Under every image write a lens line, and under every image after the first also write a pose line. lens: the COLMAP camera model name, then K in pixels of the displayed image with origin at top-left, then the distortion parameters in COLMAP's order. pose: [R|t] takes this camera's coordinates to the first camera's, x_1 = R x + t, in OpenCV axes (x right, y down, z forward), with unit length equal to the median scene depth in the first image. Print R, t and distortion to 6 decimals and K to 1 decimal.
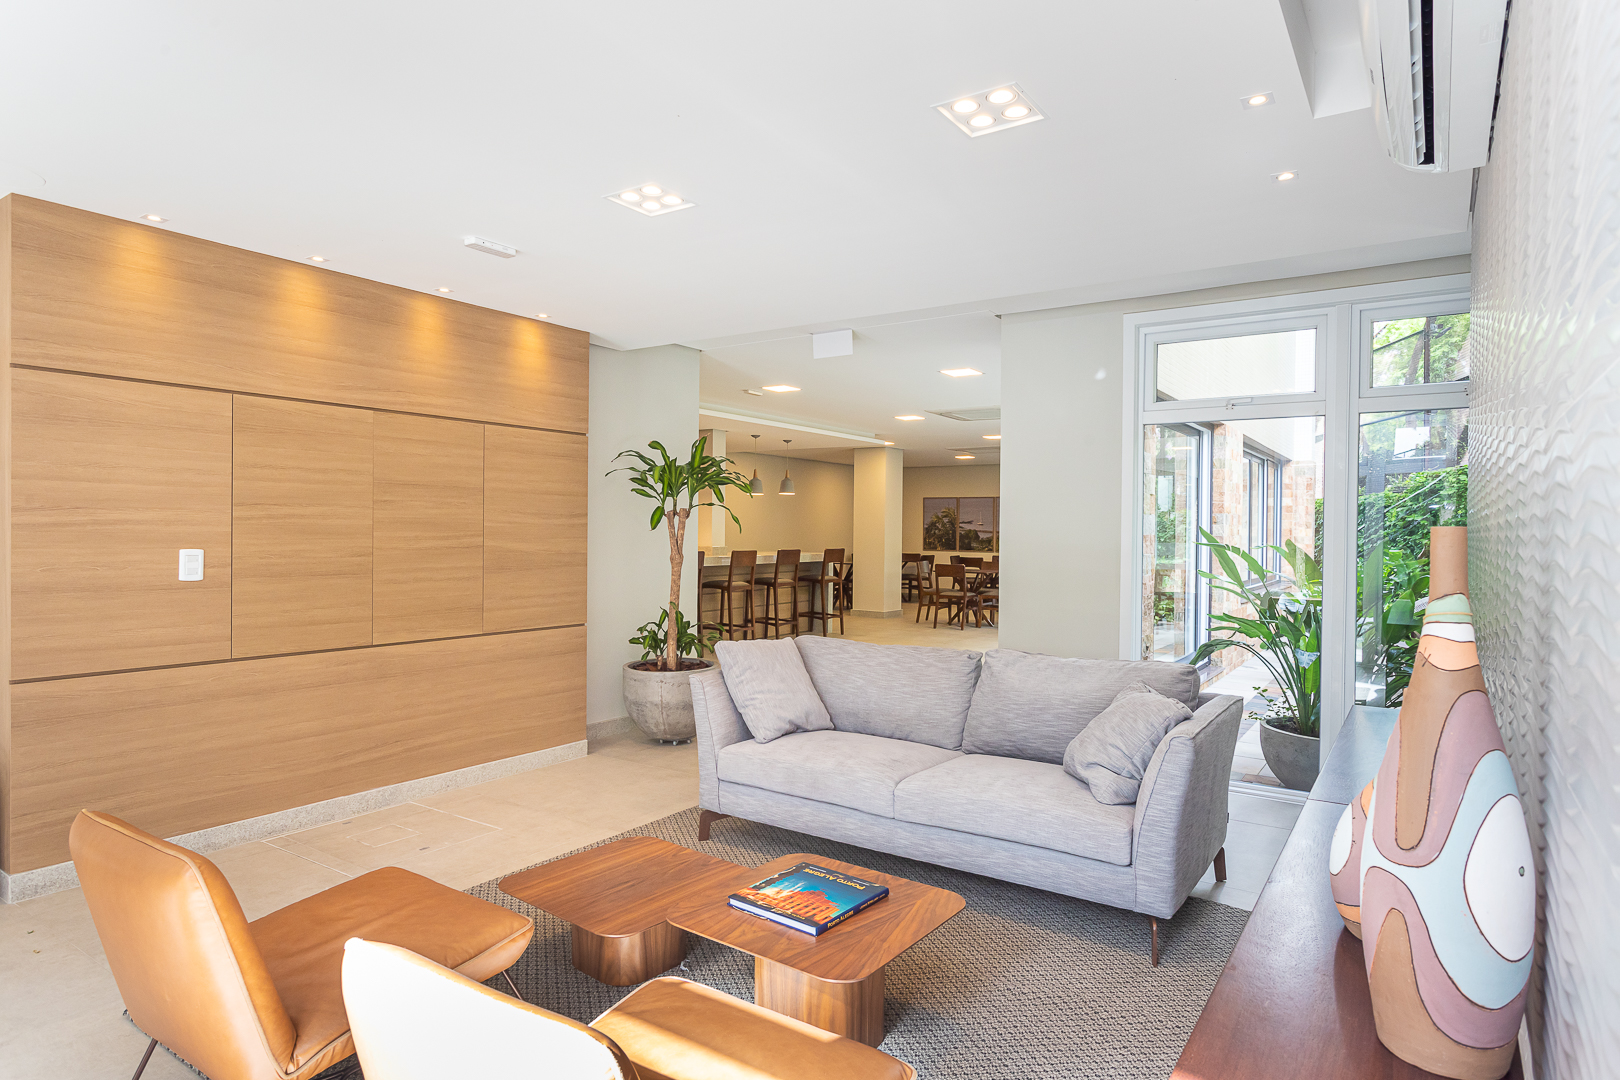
lens RADIAL K [[900.7, 0, 806.0], [0, 900.7, 553.0], [0, 0, 1]] dist [-0.004290, -0.000130]
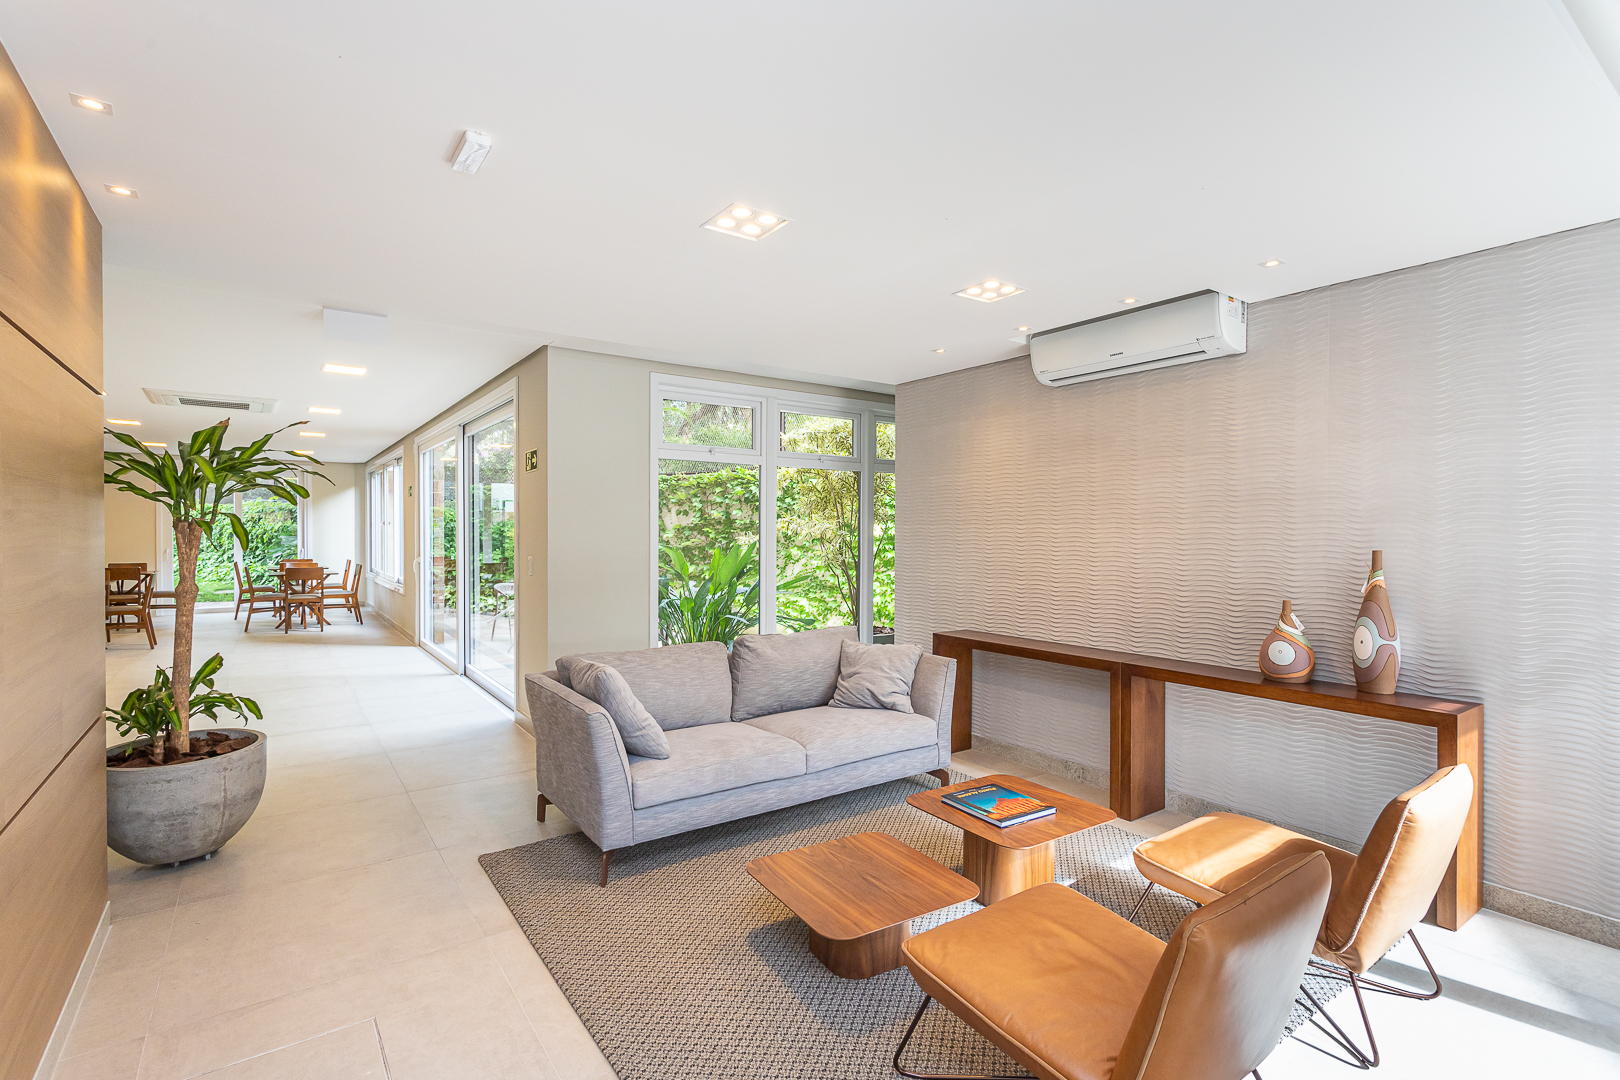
lens RADIAL K [[760.7, 0, 812.4], [0, 760.7, 530.3], [0, 0, 1]] dist [0.008063, -0.000598]
pose [[0.345800, -0.001513, 0.938307, -0.217141], [0.018883, 0.999807, -0.005347, -0.010376], [-0.938118, 0.019567, 0.345762, 0.147059]]
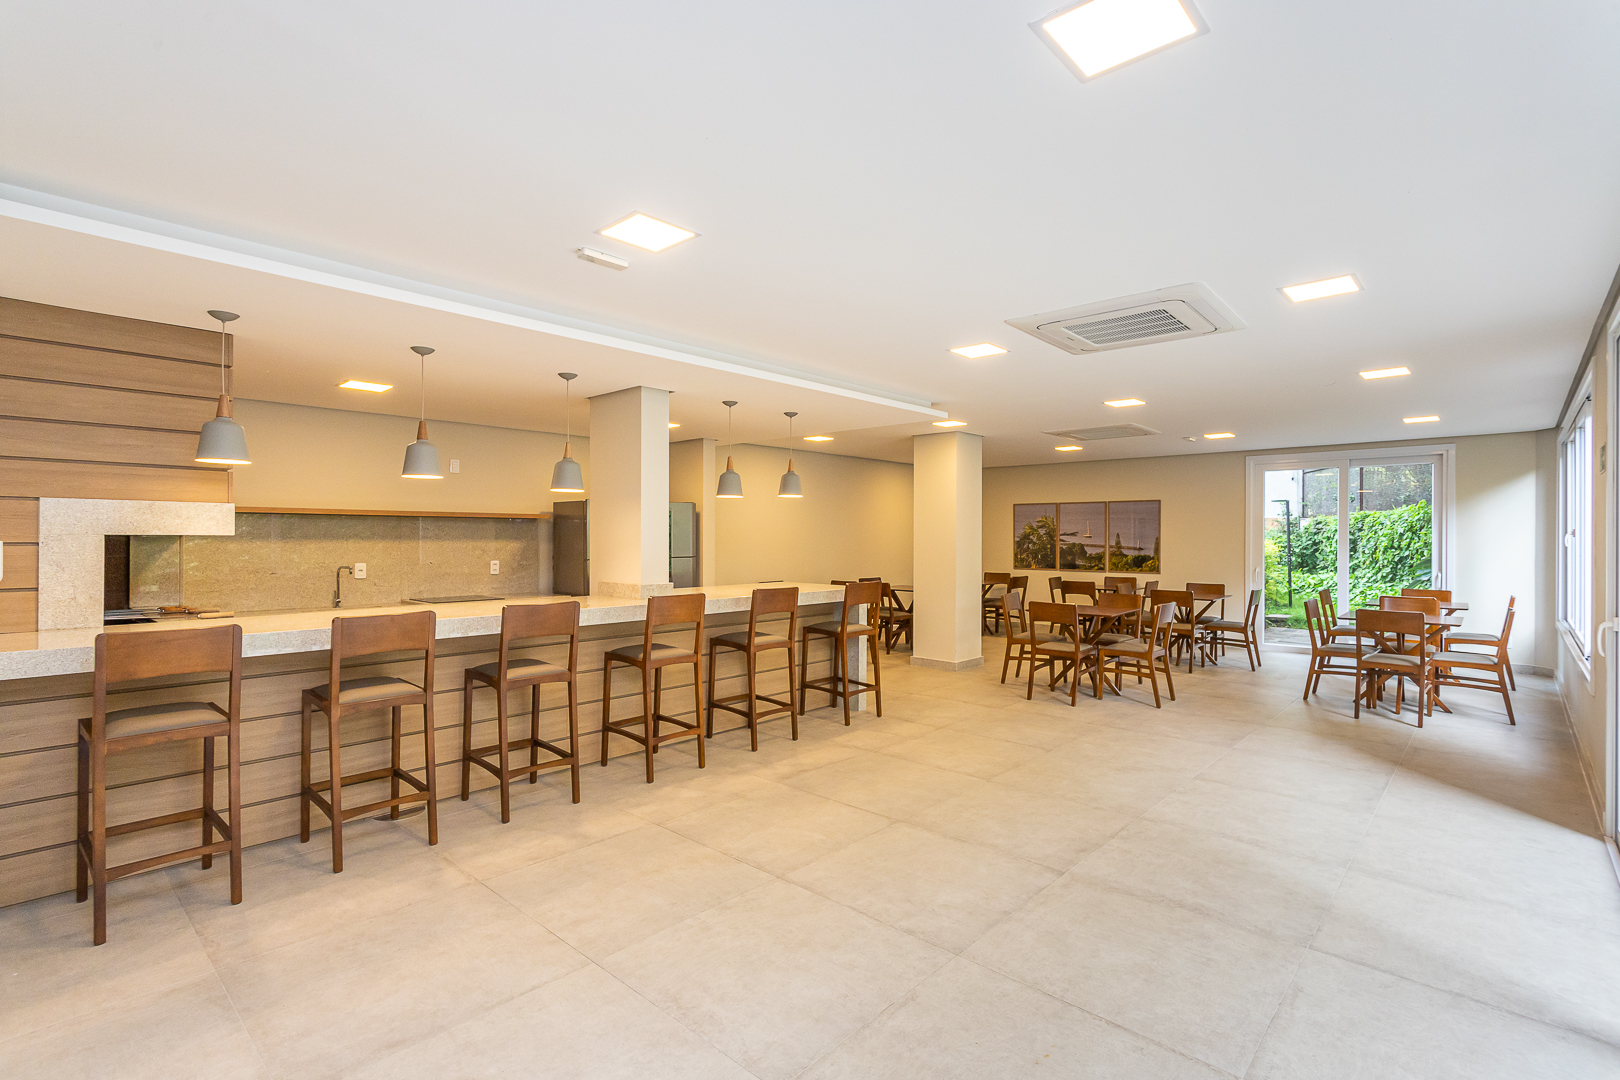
lens RADIAL K [[760.7, 0, 802.2], [0, 760.7, 532.5], [0, 0, 1]] dist [0.008063, -0.000598]
pose [[0.989158, -0.005493, -0.146753, 0.059234], [0.000888, 0.999506, -0.031430, -0.019575], [0.146853, 0.030959, 0.988674, 0.407445]]
